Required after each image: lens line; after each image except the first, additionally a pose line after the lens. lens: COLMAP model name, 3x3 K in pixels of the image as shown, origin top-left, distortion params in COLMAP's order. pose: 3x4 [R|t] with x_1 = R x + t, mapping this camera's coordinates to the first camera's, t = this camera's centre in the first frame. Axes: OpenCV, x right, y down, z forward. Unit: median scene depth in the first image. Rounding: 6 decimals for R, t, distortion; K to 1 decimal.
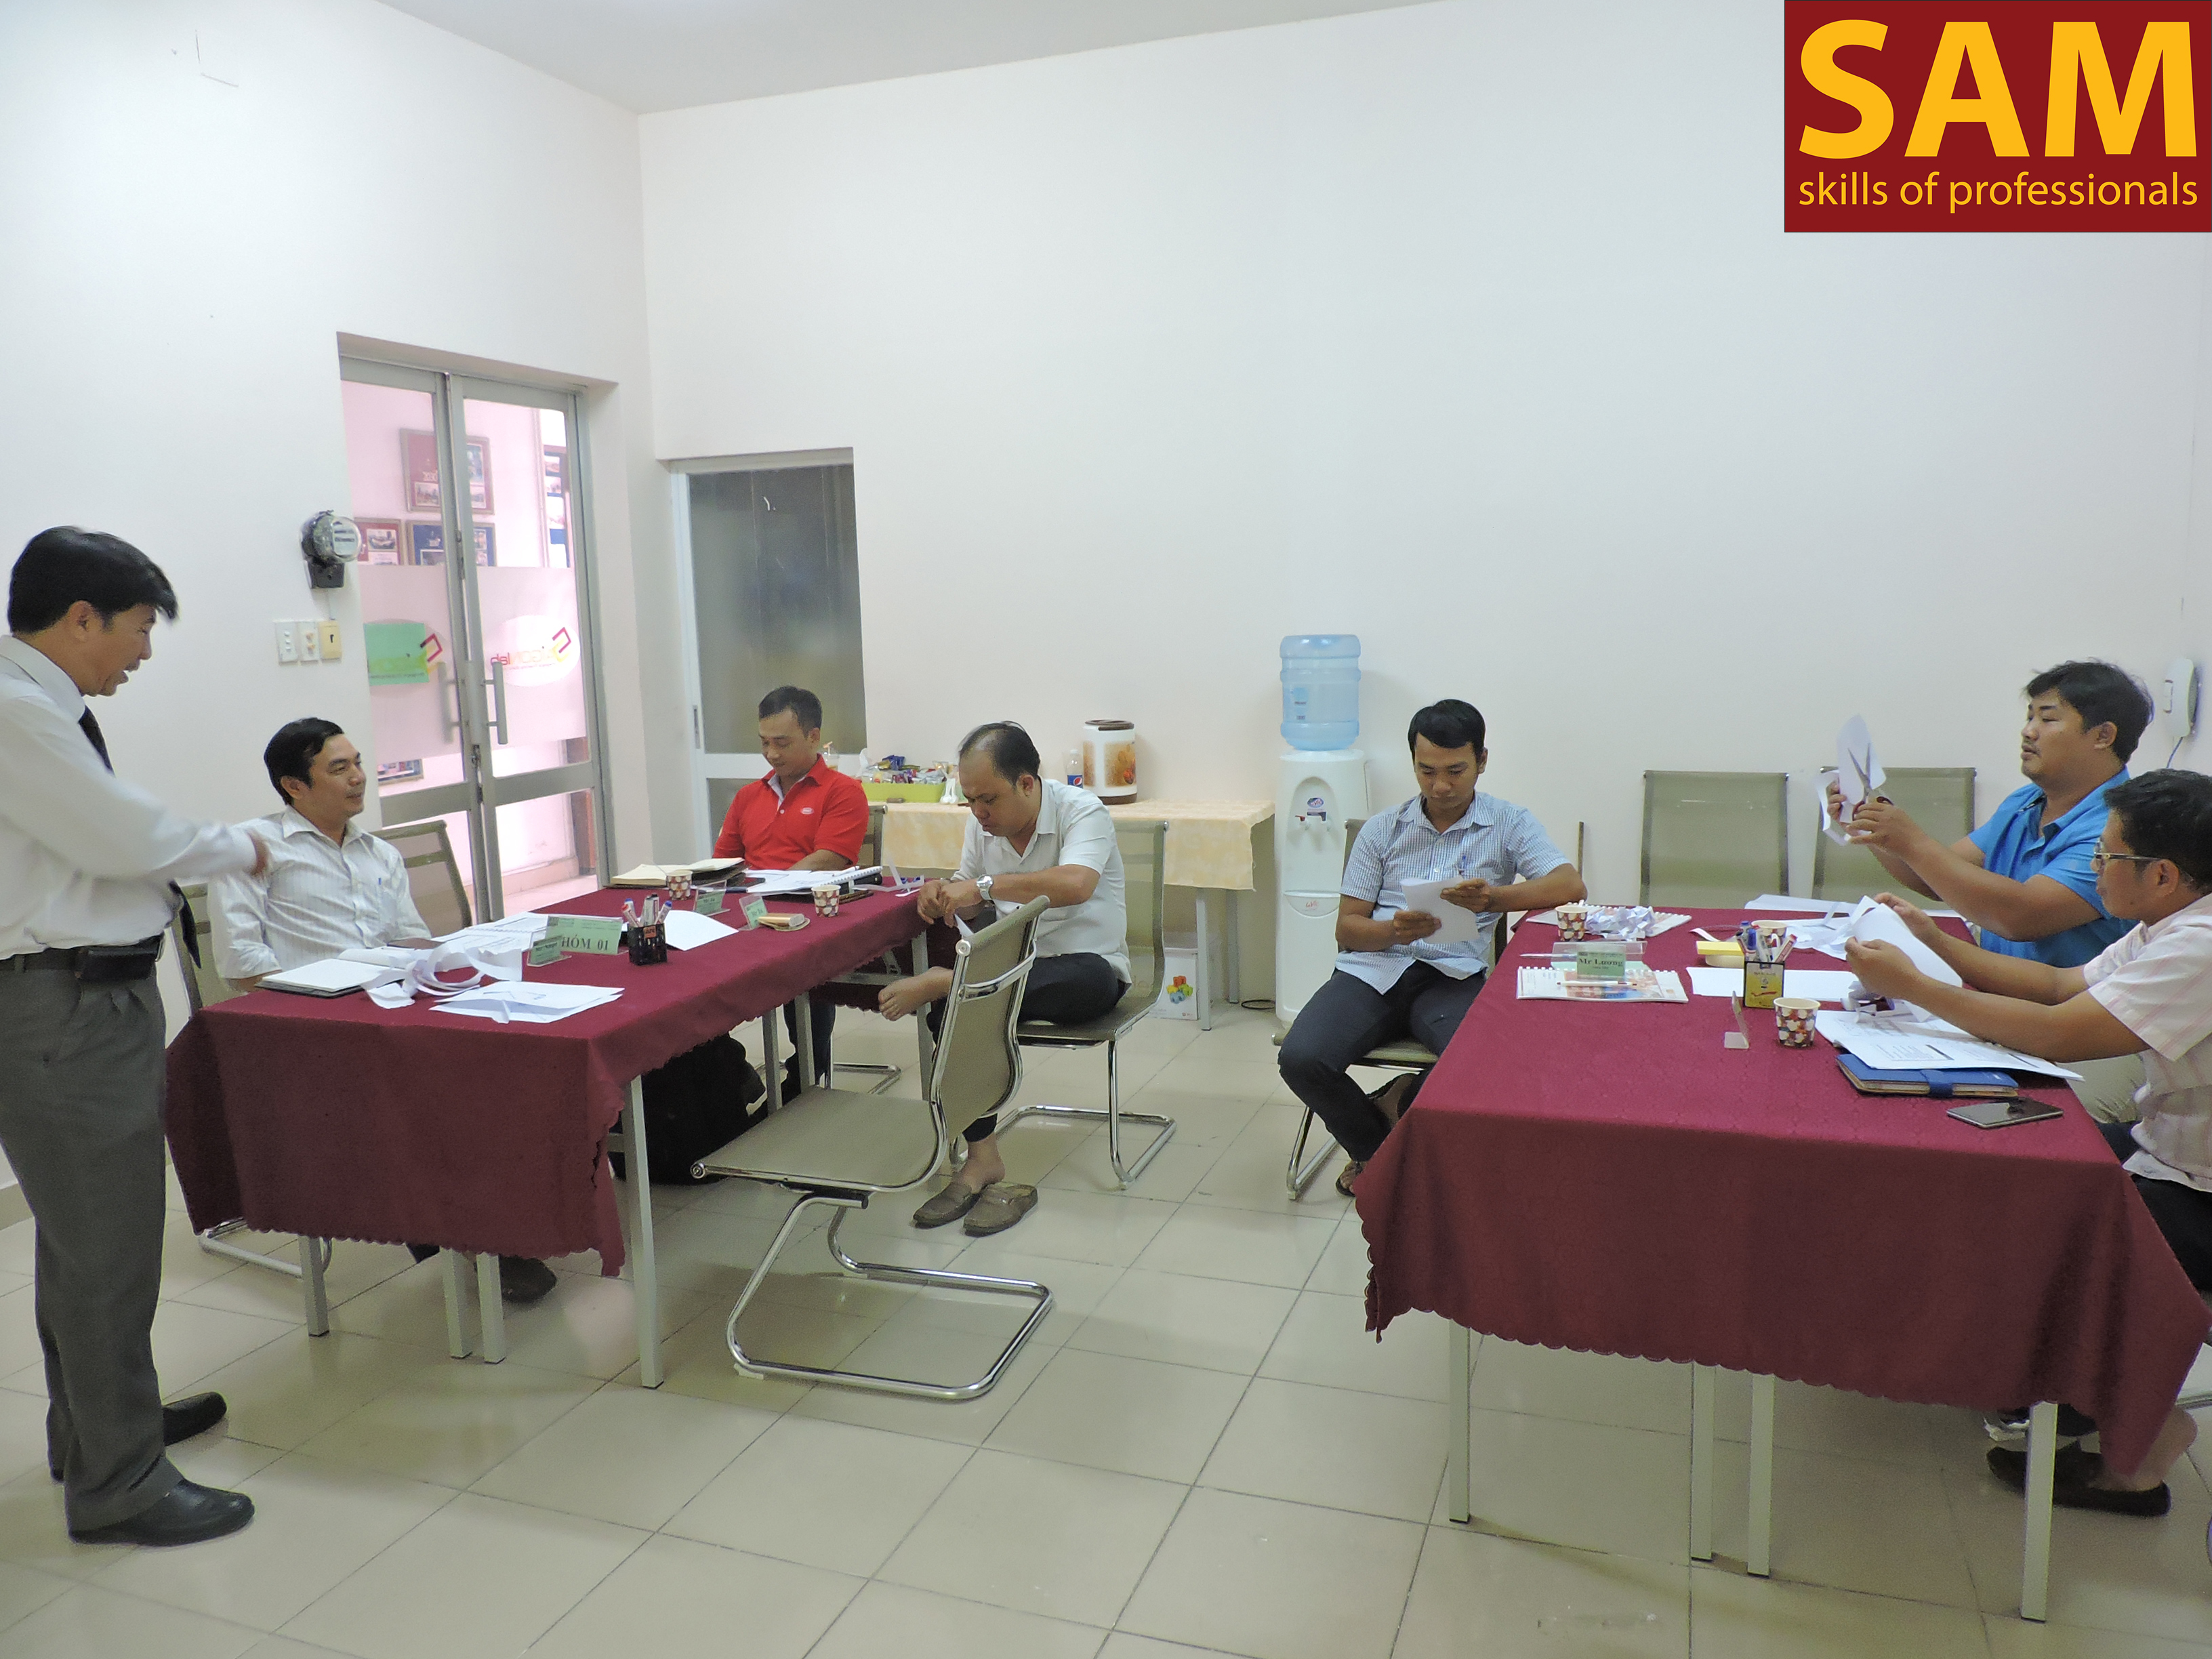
lens RADIAL K [[1583.7, 0, 1084.0], [0, 1583.7, 835.2], [0, 0, 1]] dist [-0.015933, 0.008646]
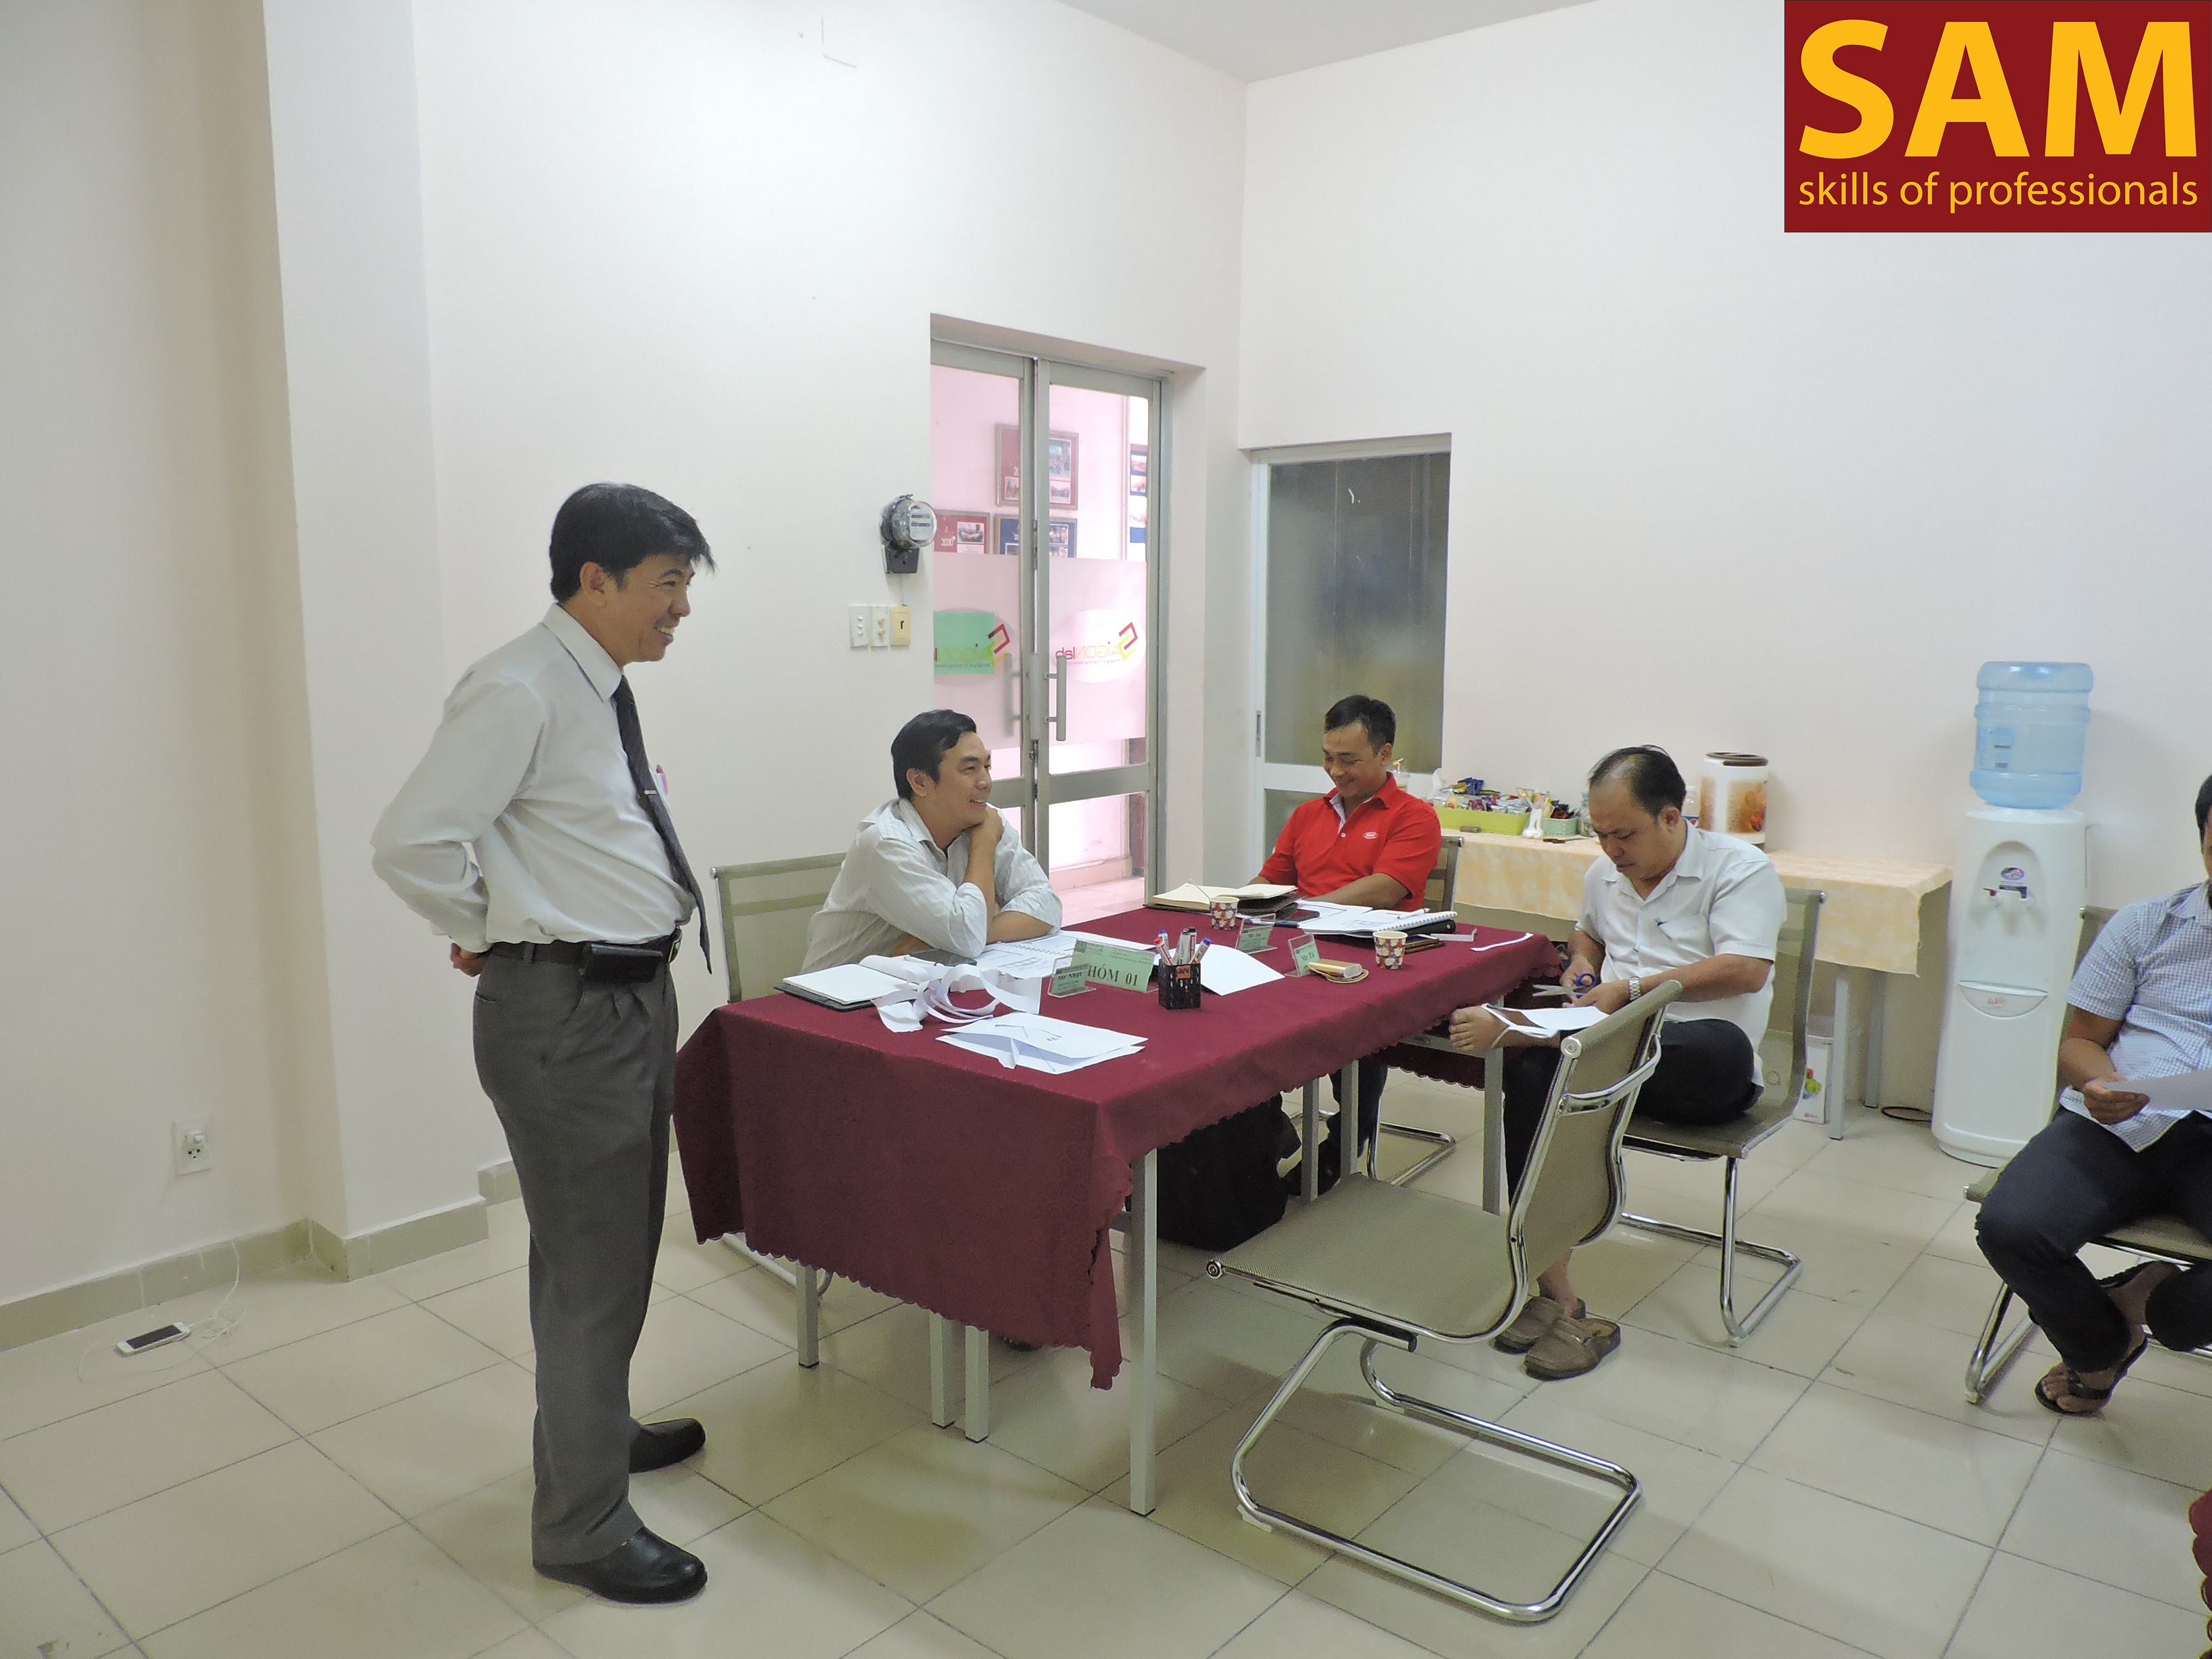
lens RADIAL K [[1583.7, 0, 1109.6], [0, 1583.7, 830.1], [0, 0, 1]] dist [-0.015933, 0.008646]
pose [[0.942905, 0.073641, -0.324817, -0.031654], [-0.076625, 0.997053, 0.003611, -0.013472], [0.324126, 0.021484, 0.945770, 0.141497]]
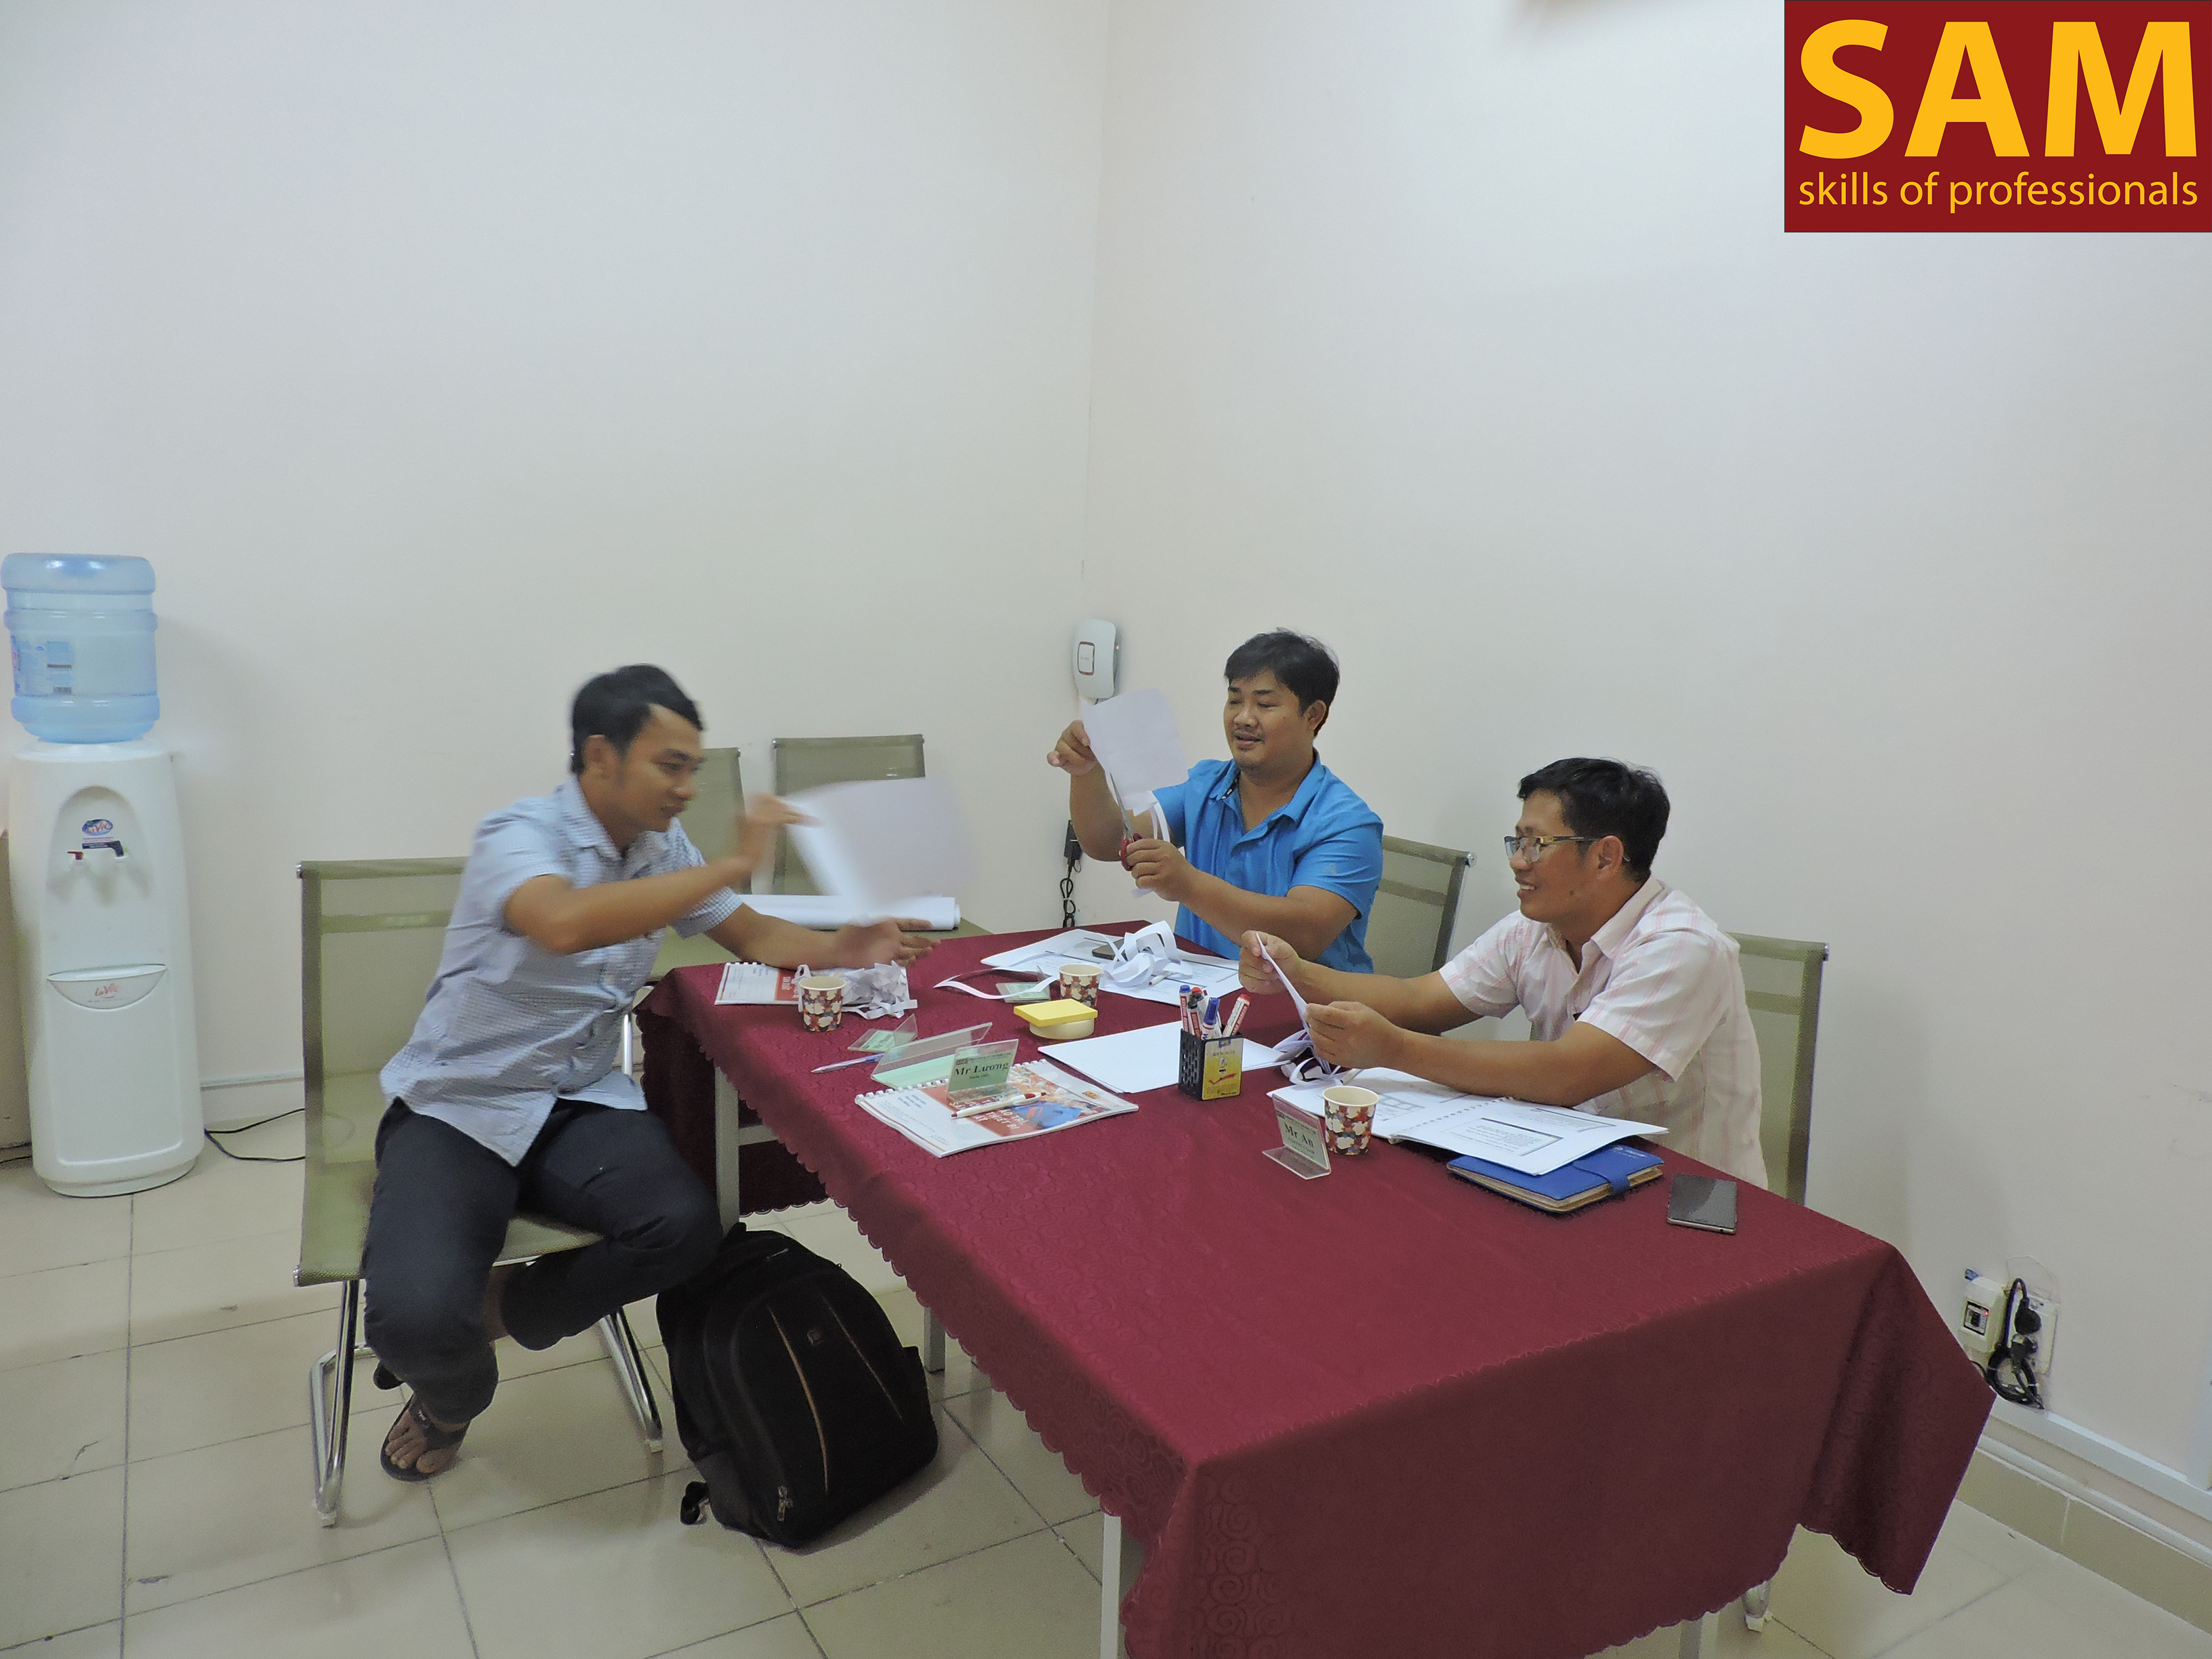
lens RADIAL K [[1583.7, 0, 1108.7], [0, 1583.7, 848.0], [0, 0, 1]] dist [-0.015933, 0.008646]
pose [[0.616902, -0.094041, 0.781401, -0.118810], [0.058504, 0.995568, 0.073628, -0.044646], [-0.784862, 0.000294, 0.619670, 0.394897]]
